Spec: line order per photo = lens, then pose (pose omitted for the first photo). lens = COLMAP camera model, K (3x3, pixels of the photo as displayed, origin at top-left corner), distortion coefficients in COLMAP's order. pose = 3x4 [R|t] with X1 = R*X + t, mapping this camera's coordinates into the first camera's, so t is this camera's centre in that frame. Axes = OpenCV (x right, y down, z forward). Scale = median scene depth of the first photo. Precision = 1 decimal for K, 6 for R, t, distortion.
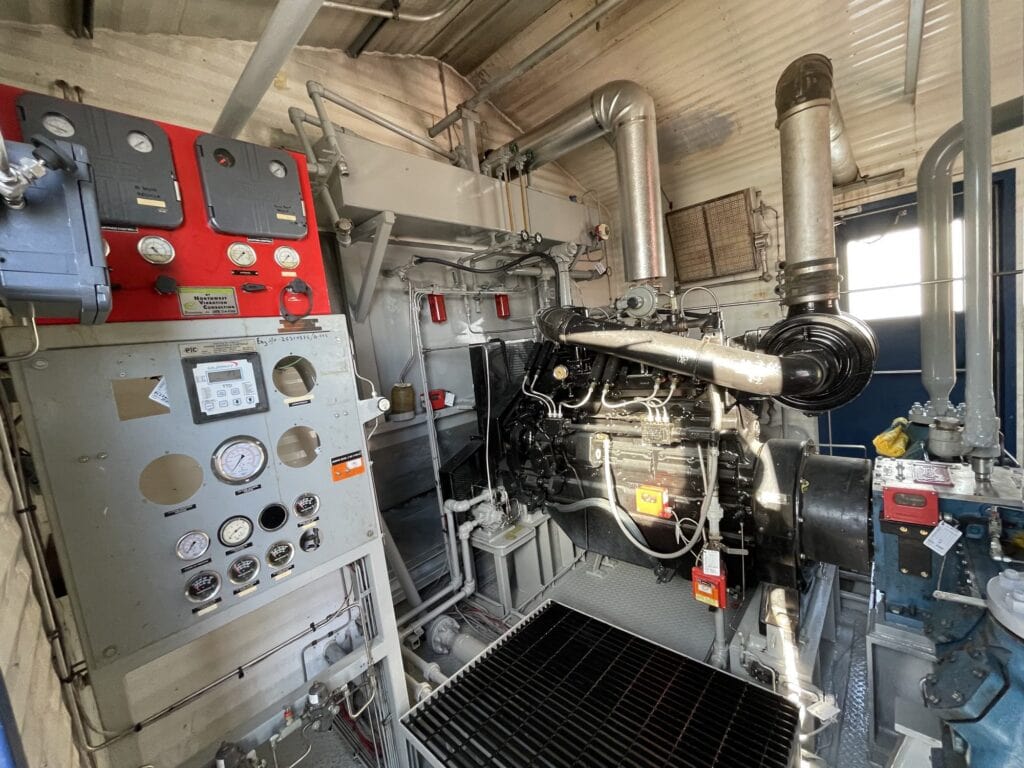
lens RADIAL K [[414.8, 0, 511.1], [0, 414.8, 384.5], [0, 0, 1]] dist [-0.003640, -0.000219]
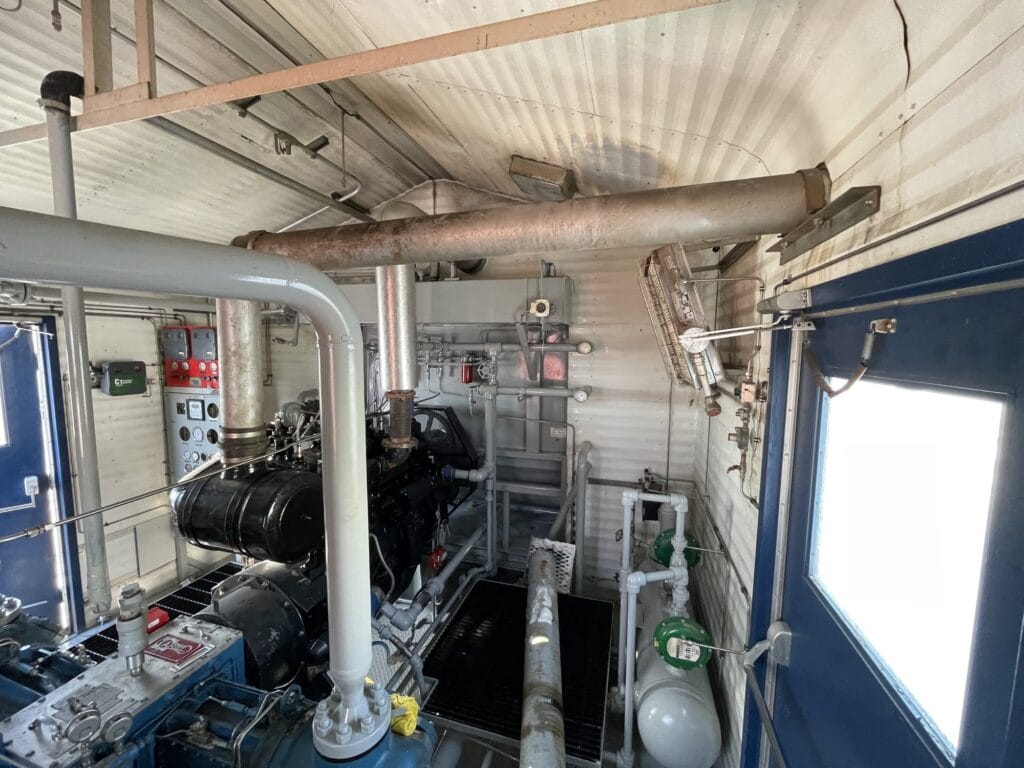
lens RADIAL K [[414.8, 0, 509.8], [0, 414.8, 380.6], [0, 0, 1]] dist [-0.003640, -0.000219]
pose [[0.429383, 0.215668, -0.876993, 1.751016], [-0.157545, 0.974066, 0.162405, -0.637447], [0.889275, 0.068433, 0.452225, 1.003875]]
